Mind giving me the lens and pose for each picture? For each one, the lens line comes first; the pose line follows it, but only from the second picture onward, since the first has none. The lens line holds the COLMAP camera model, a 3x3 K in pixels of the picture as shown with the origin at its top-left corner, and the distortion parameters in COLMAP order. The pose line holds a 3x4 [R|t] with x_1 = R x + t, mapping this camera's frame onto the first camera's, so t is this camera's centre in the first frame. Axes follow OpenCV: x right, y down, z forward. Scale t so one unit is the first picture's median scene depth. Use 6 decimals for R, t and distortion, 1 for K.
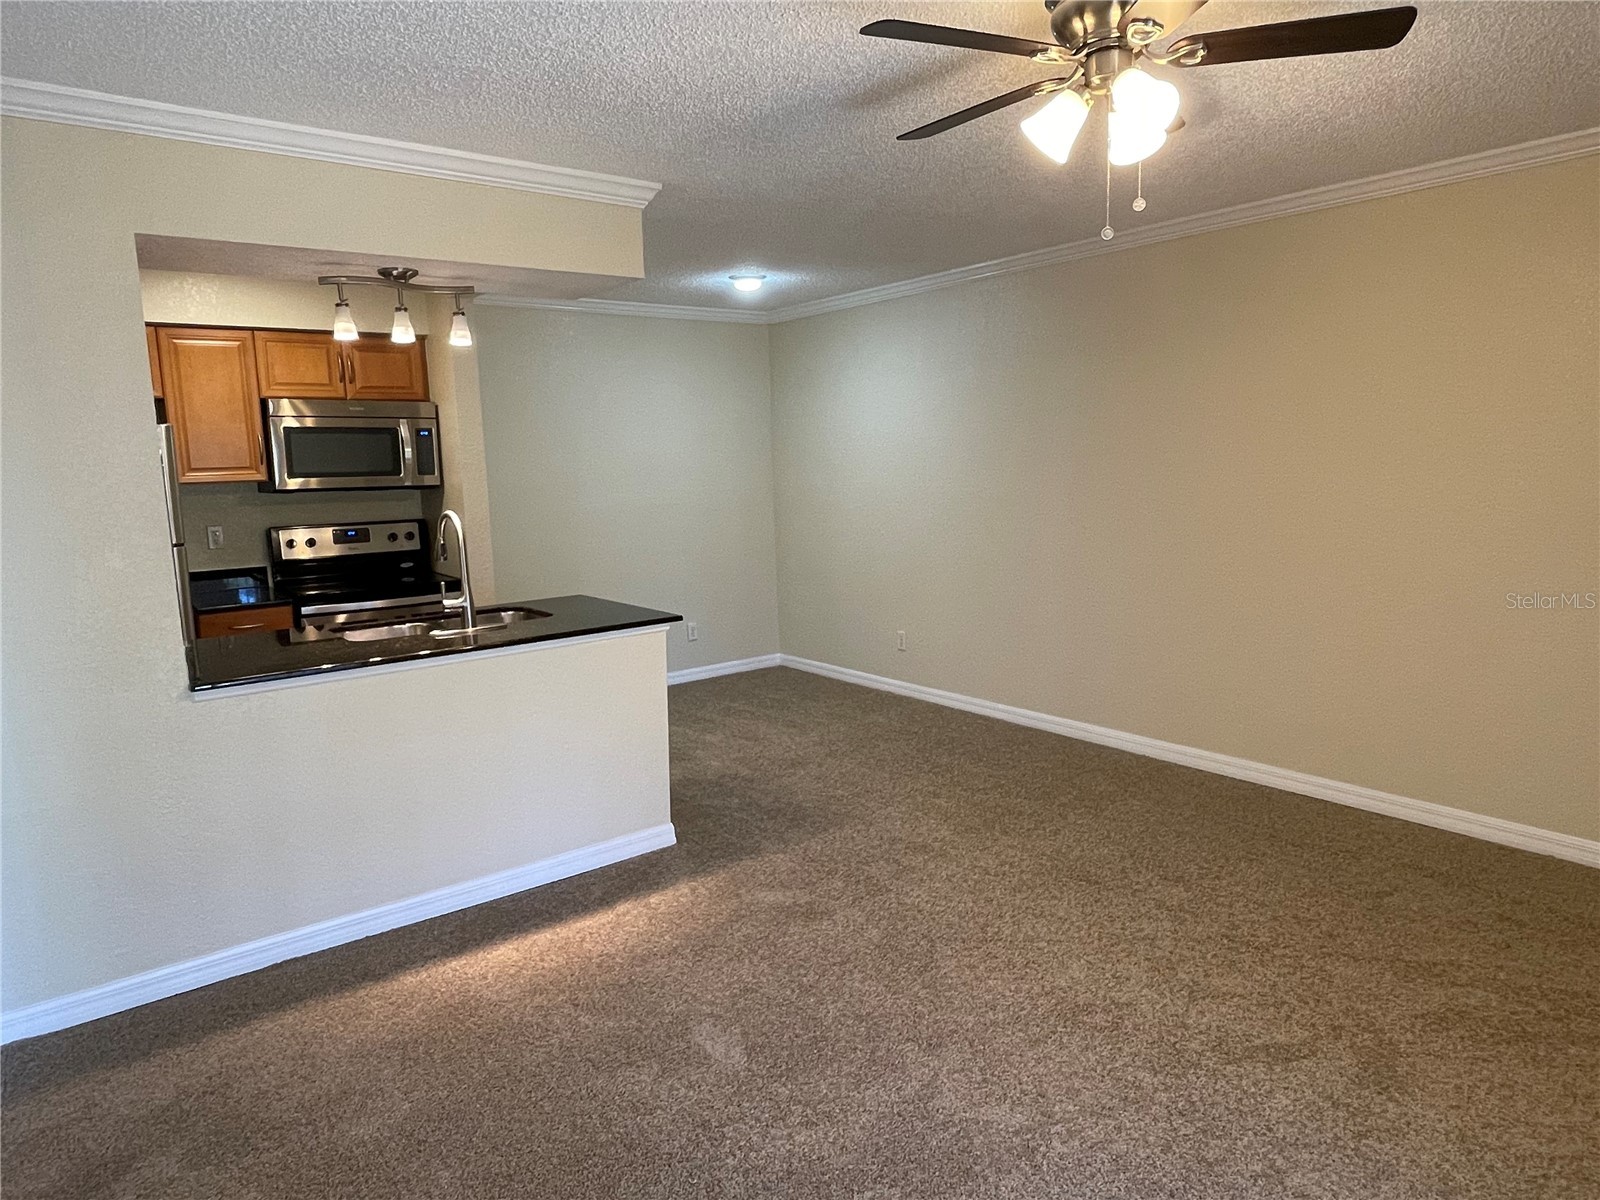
lens RADIAL K [[979.3, 0, 798.3], [0, 979.3, 605.3], [0, 0, 1]] dist [0.000518, -0.001465]
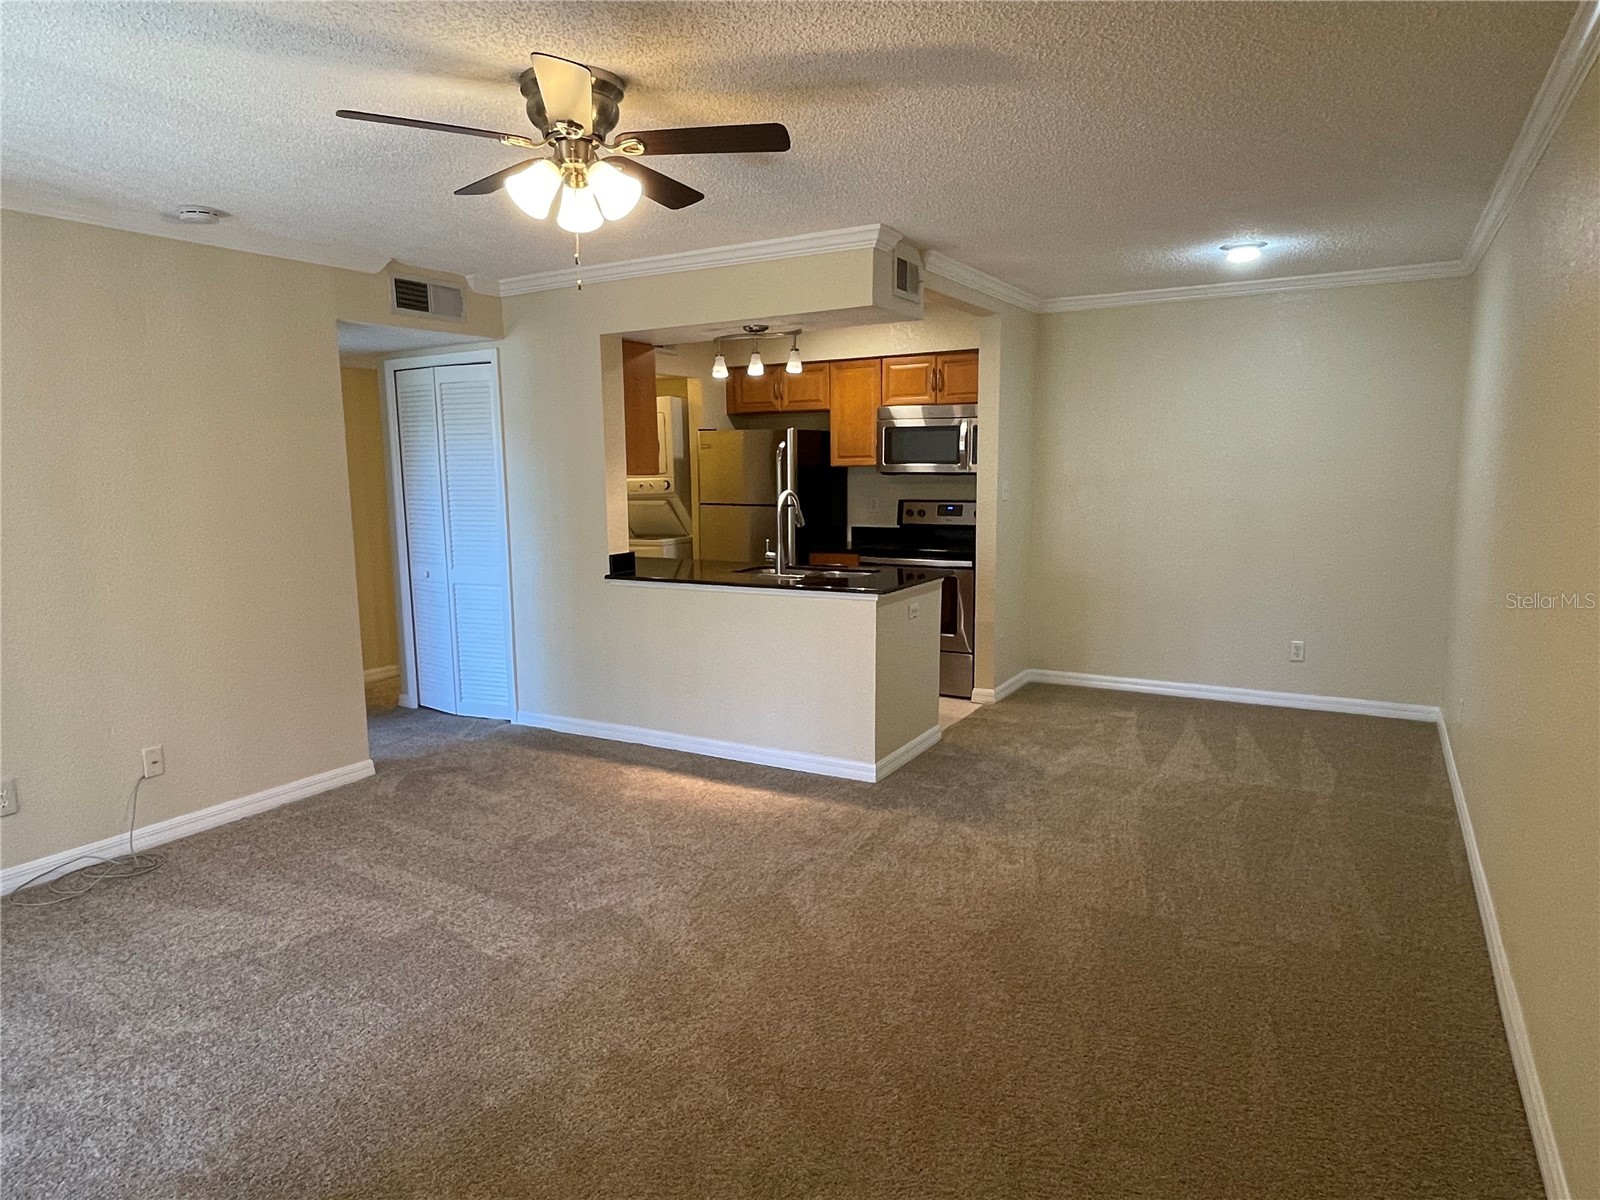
lens RADIAL K [[979.3, 0, 790.9], [0, 979.3, 609.4], [0, 0, 1]] dist [0.000518, -0.001465]
pose [[0.368433, 0.158157, -0.916102, 0.679793], [-0.134830, 0.984094, 0.115671, -0.065011], [0.919825, 0.080901, 0.383897, 0.335142]]
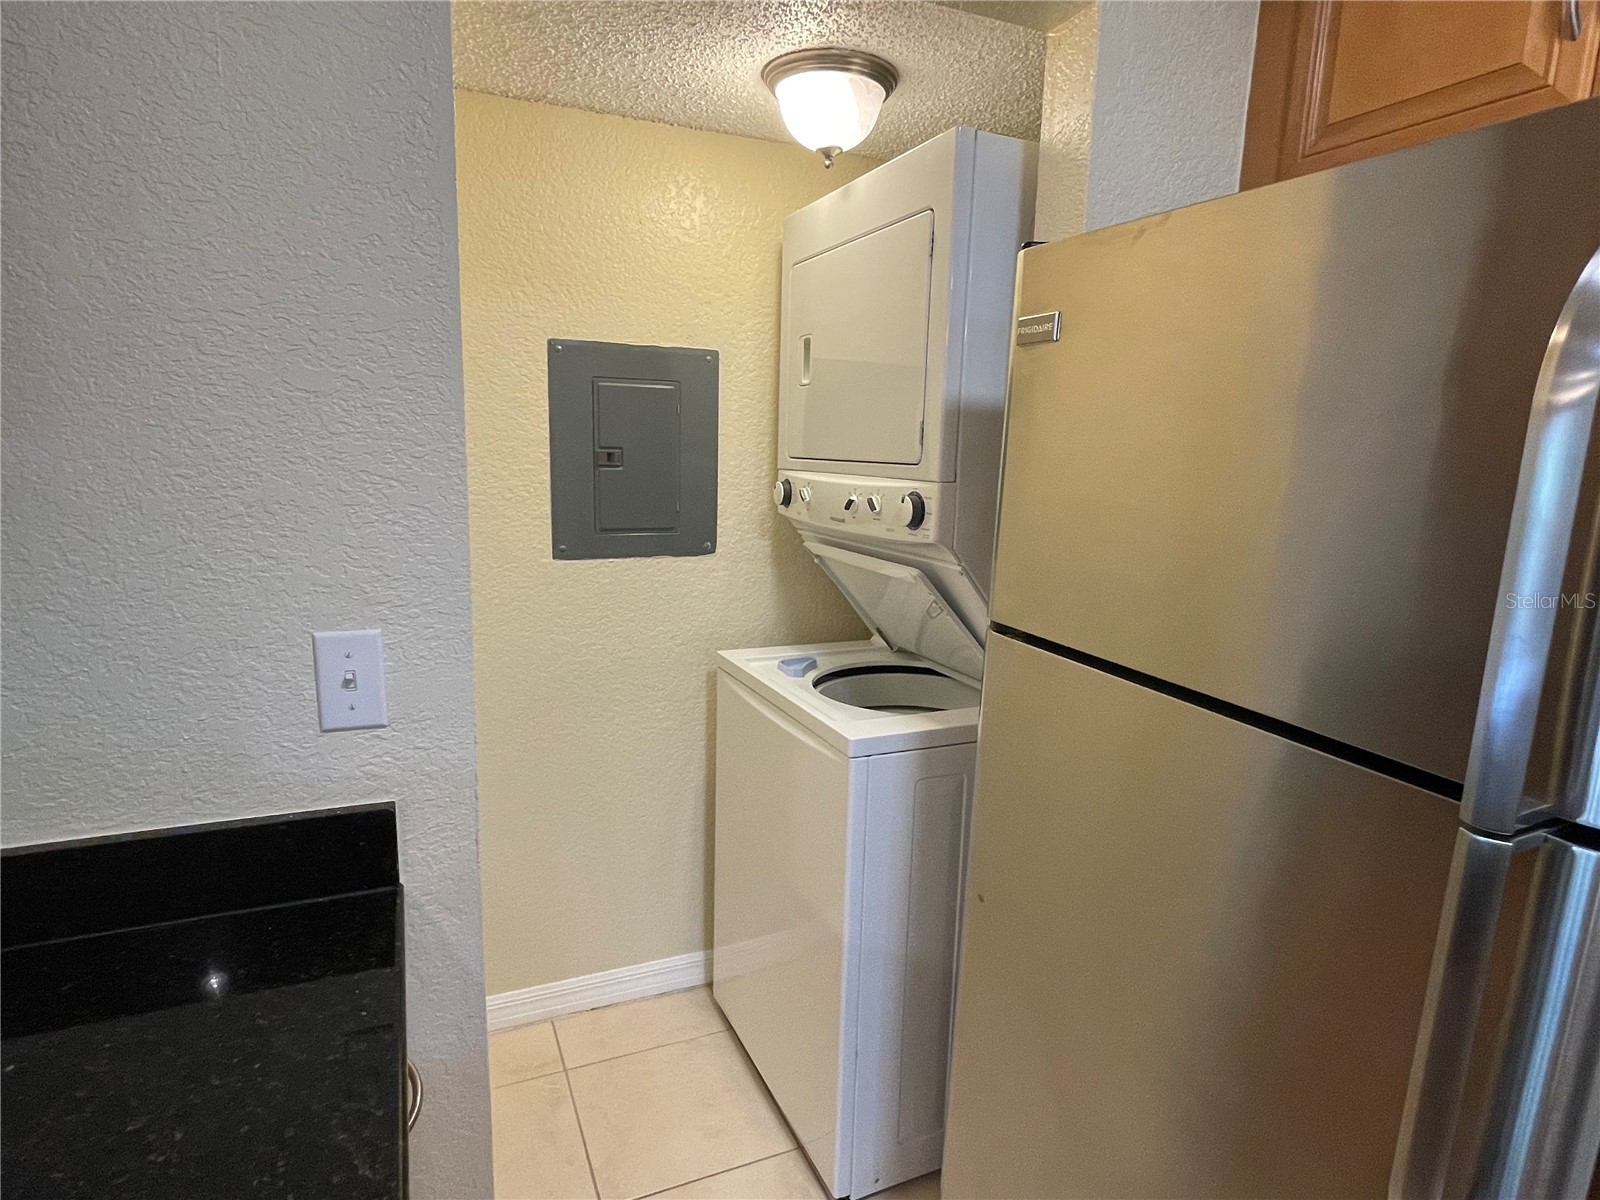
lens RADIAL K [[893.9, 0, 798.5], [0, 893.9, 604.3], [0, 0, 1]] dist [0.012267, -0.008538]
pose [[-0.250682, 0.197498, -0.947709, -0.377737], [-0.169952, 0.954786, 0.243927, -0.092380], [0.953035, 0.222213, -0.205782, 0.727354]]
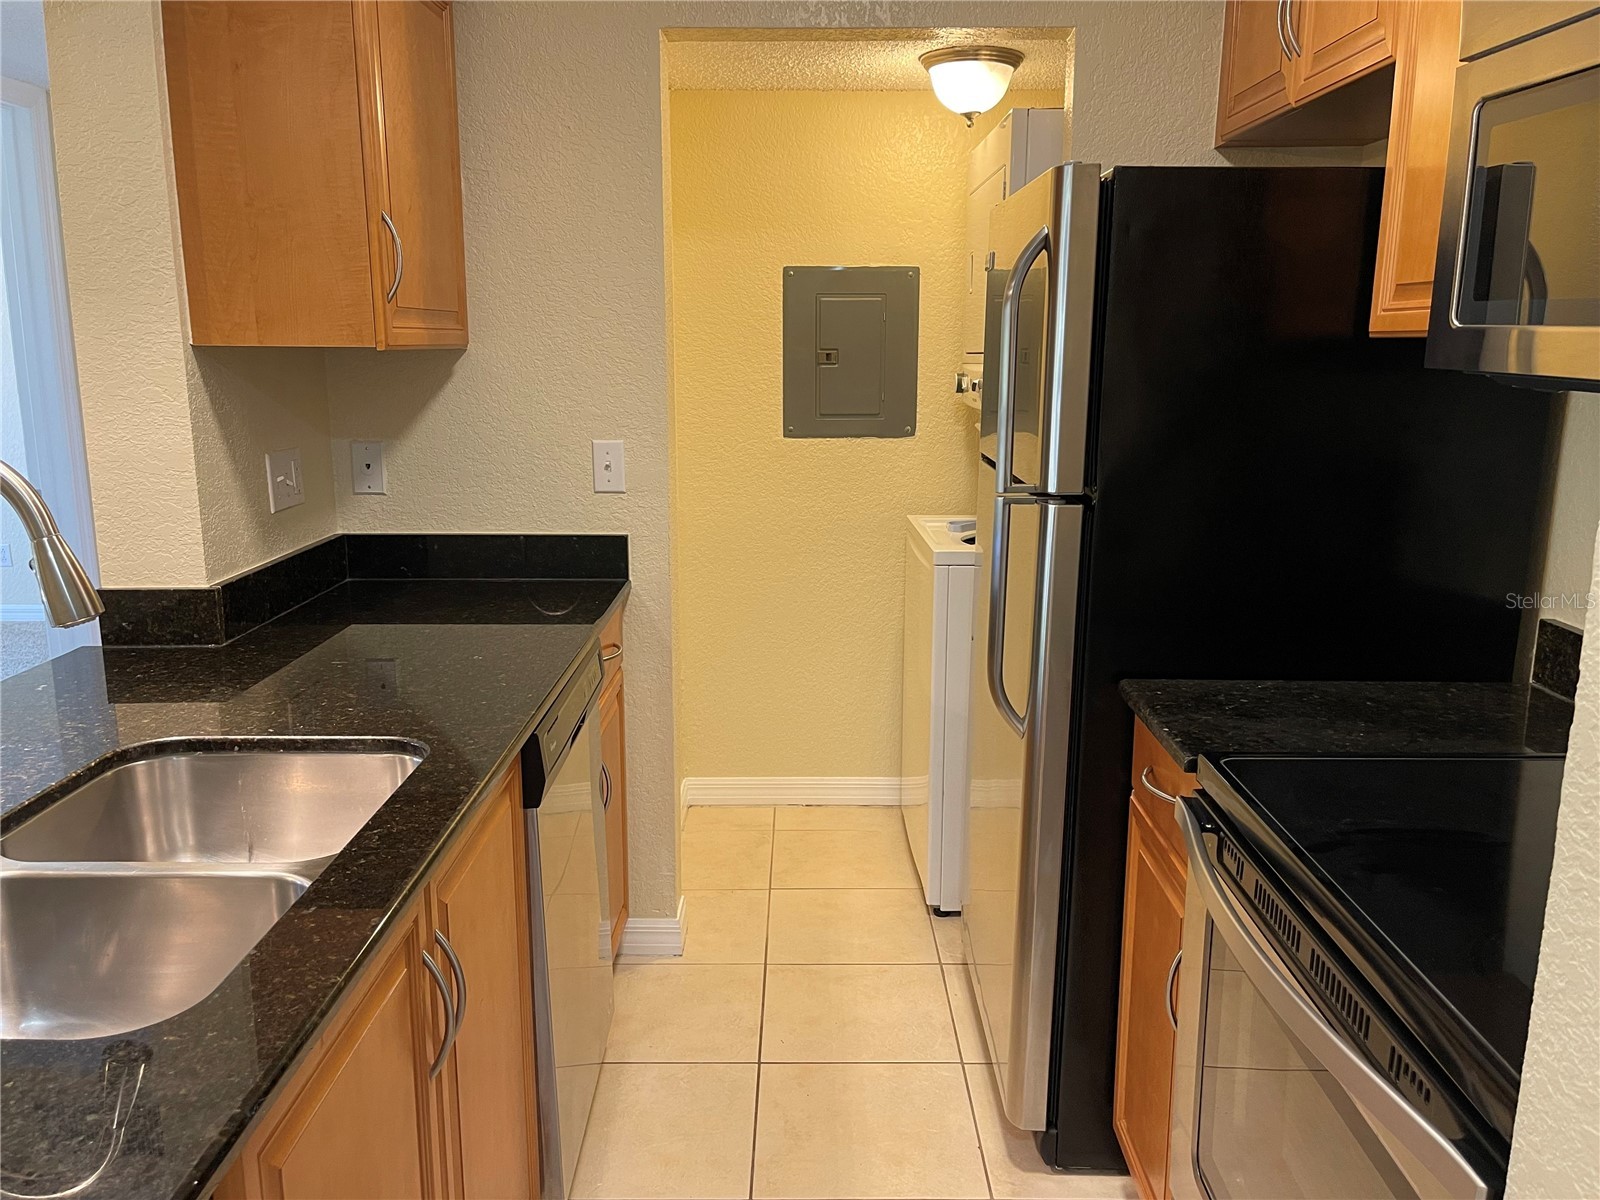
lens RADIAL K [[1253.1, 0, 807.1], [0, 1253.1, 602.6], [0, 0, 1]] dist [0.066152, -0.081065]
pose [[-0.614351, 0.184397, -0.767183, -0.158437], [-0.106979, 0.943864, 0.312531, -0.134980], [0.781747, 0.274077, -0.560137, 0.988838]]
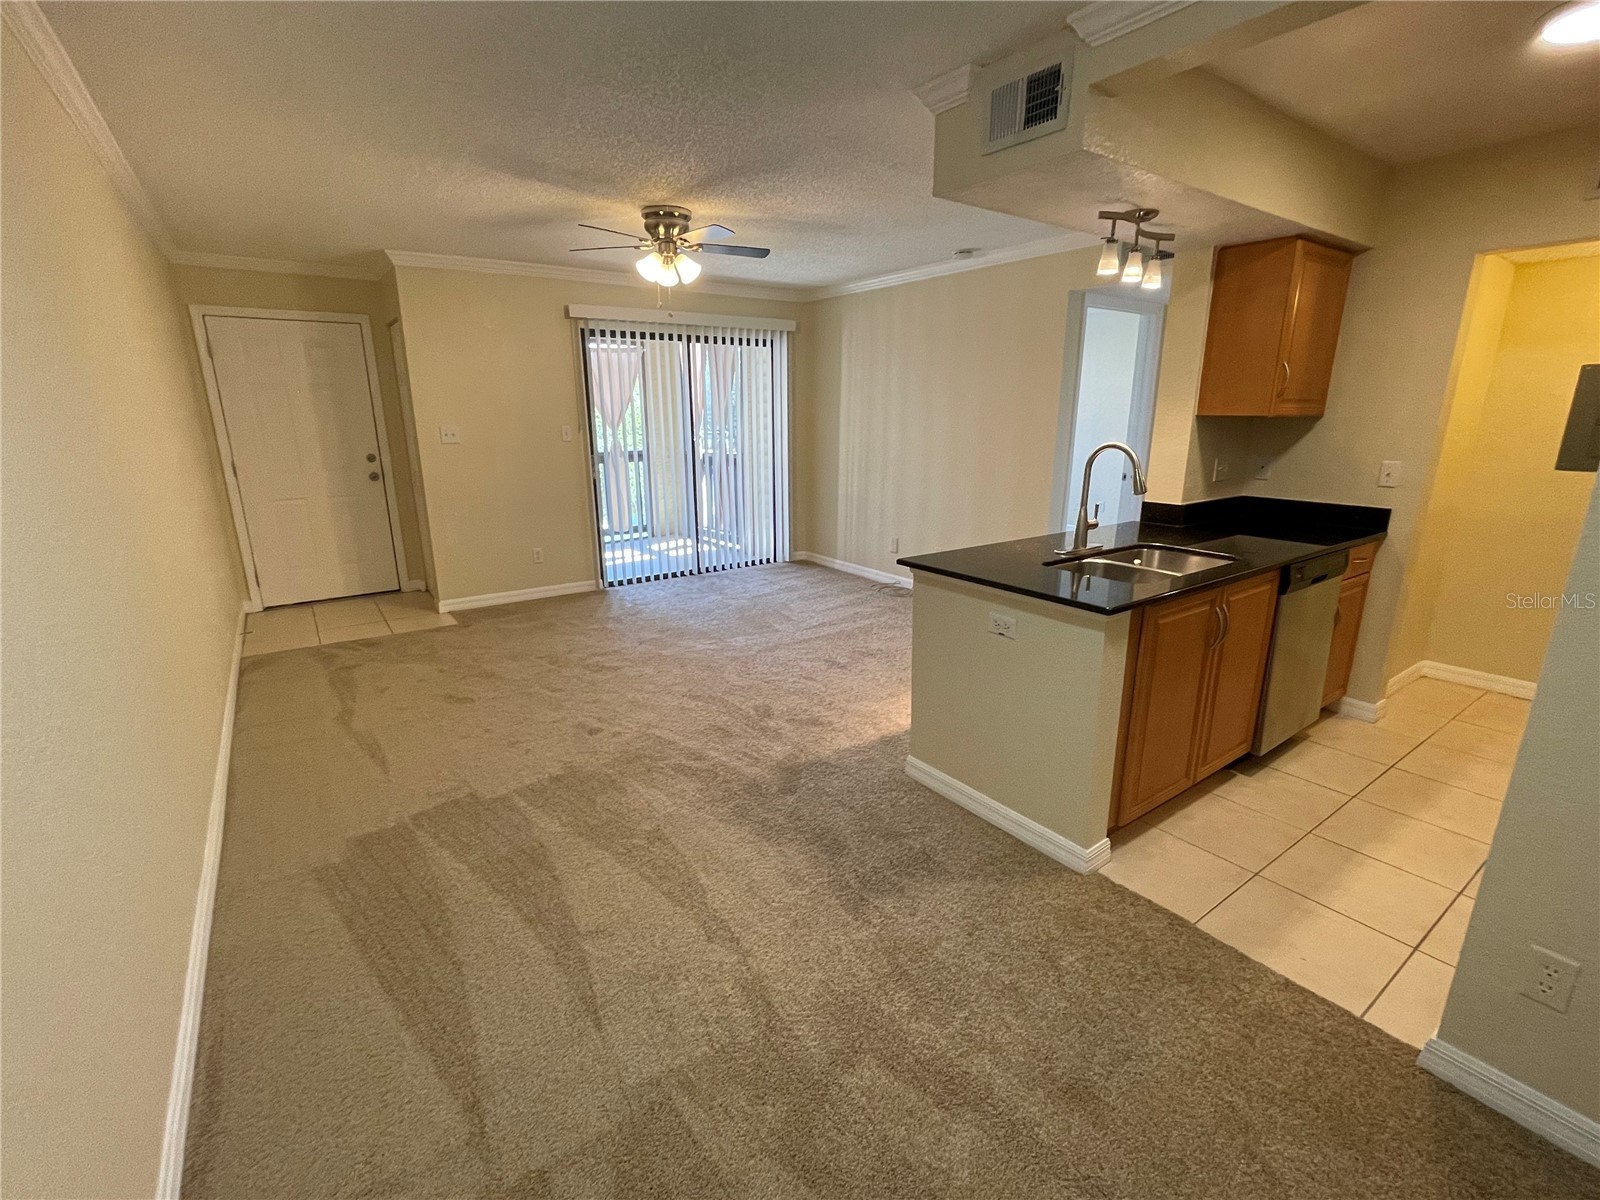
lens RADIAL K [[722.1, 0, 792.6], [0, 722.1, 602.8], [0, 0, 1]] dist [-0.004903, 0.000530]
pose [[-0.998432, 0.018082, 0.052973, -0.034859], [0.037933, 0.914504, 0.402795, -0.185259], [-0.041161, 0.404173, -0.913756, 1.257712]]
